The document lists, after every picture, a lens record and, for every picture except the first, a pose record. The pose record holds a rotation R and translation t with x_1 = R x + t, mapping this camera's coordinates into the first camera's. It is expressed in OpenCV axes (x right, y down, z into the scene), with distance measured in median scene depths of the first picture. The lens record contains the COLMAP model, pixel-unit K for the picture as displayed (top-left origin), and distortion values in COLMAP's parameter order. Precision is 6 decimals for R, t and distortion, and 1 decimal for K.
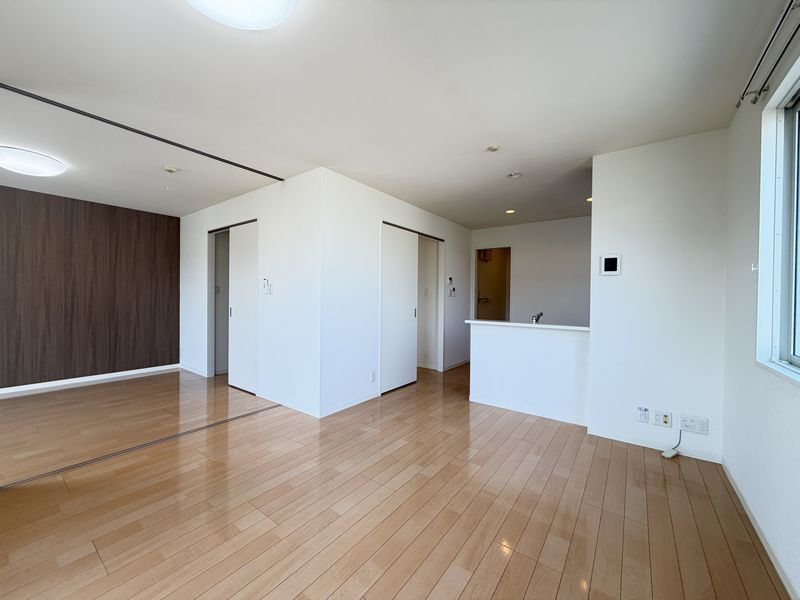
lens RADIAL K [[318.5, 0, 395.4], [0, 318.5, 298.5], [0, 0, 1]] dist [0.001250, 0.000070]
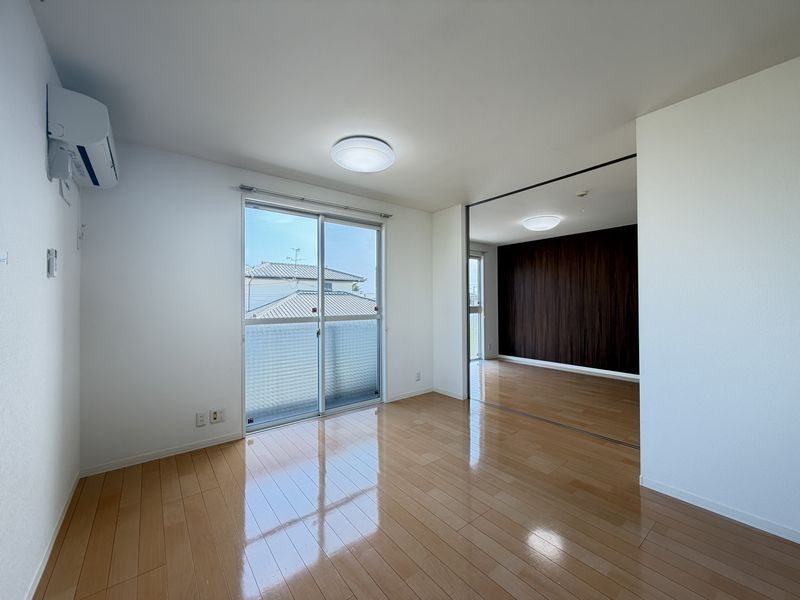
lens RADIAL K [[318.5, 0, 399.5], [0, 318.5, 302.2], [0, 0, 1]] dist [0.001250, 0.000070]
pose [[-0.244607, -0.005473, -0.969607, 0.549538], [-0.007157, 0.999967, -0.003839, -0.010953], [0.969596, 0.006000, -0.244638, 0.654119]]
